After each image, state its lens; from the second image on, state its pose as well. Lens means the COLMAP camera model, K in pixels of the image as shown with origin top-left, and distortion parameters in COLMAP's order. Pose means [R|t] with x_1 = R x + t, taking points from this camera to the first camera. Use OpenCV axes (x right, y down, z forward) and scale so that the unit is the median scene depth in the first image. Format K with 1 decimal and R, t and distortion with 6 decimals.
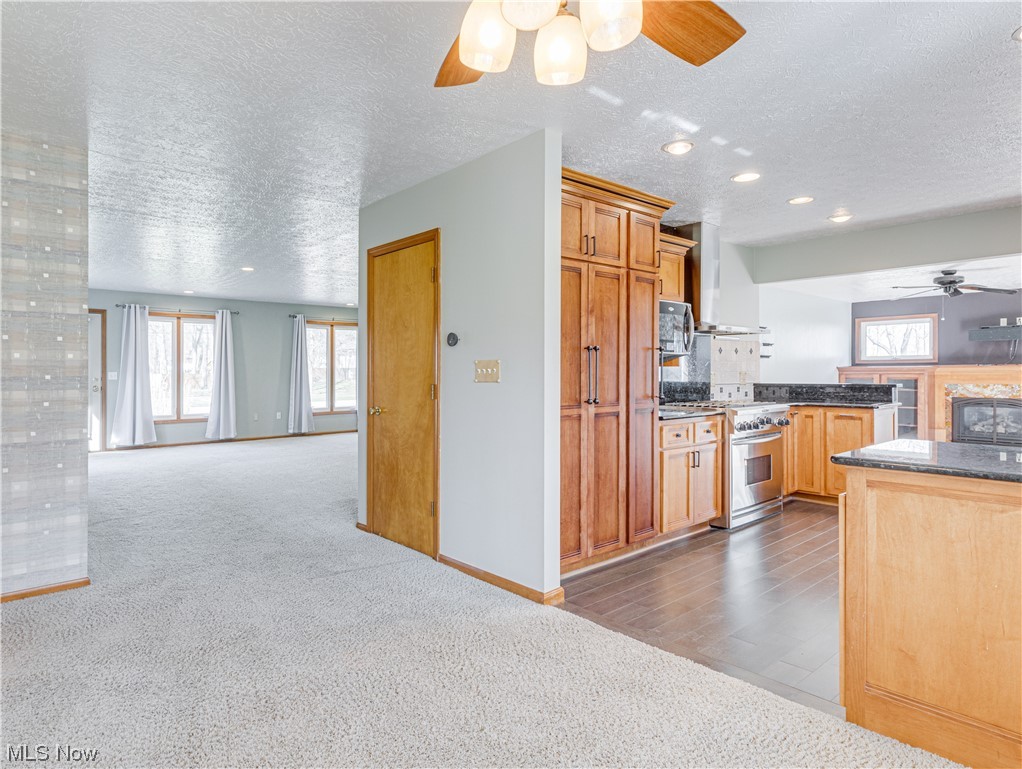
lens RADIAL K [[531.2, 0, 513.6], [0, 531.2, 381.2], [0, 0, 1]] dist [0.004365, 0.000912]
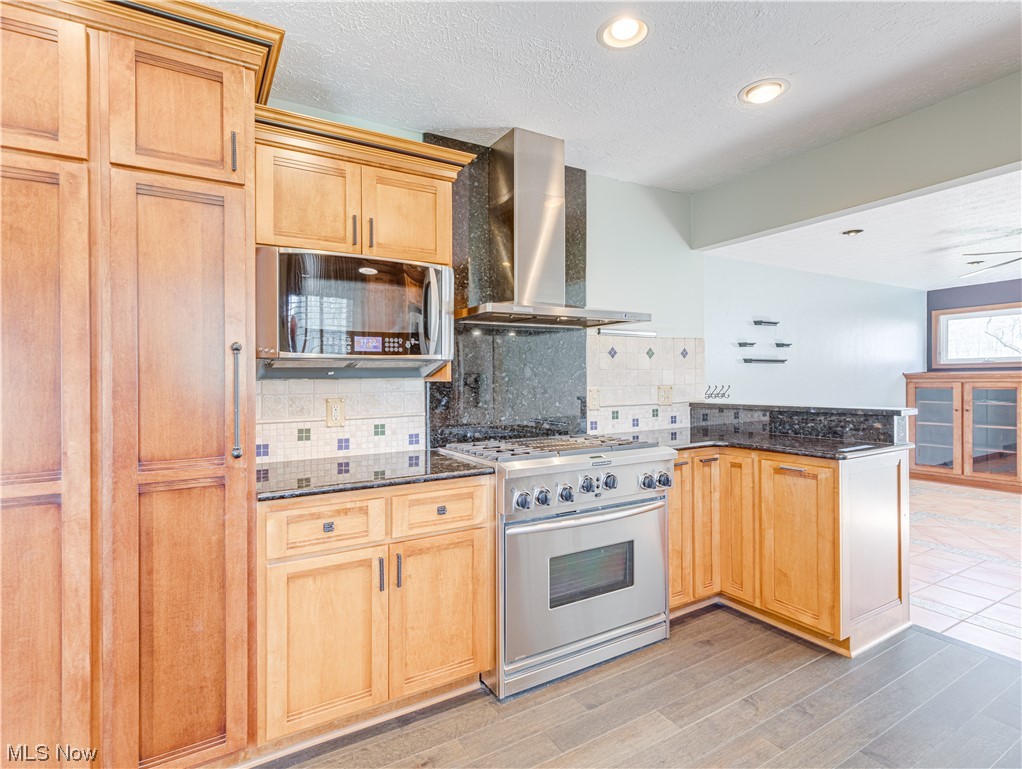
lens RADIAL K [[519.9, 0, 510.5], [0, 519.9, 389.0], [0, 0, 1]] dist [0.000473, -0.001194]
pose [[0.988113, -0.005080, -0.153644, 0.397989], [0.005133, 0.999987, -0.000048, -0.016288], [0.153642, -0.000741, 0.988126, 0.408867]]
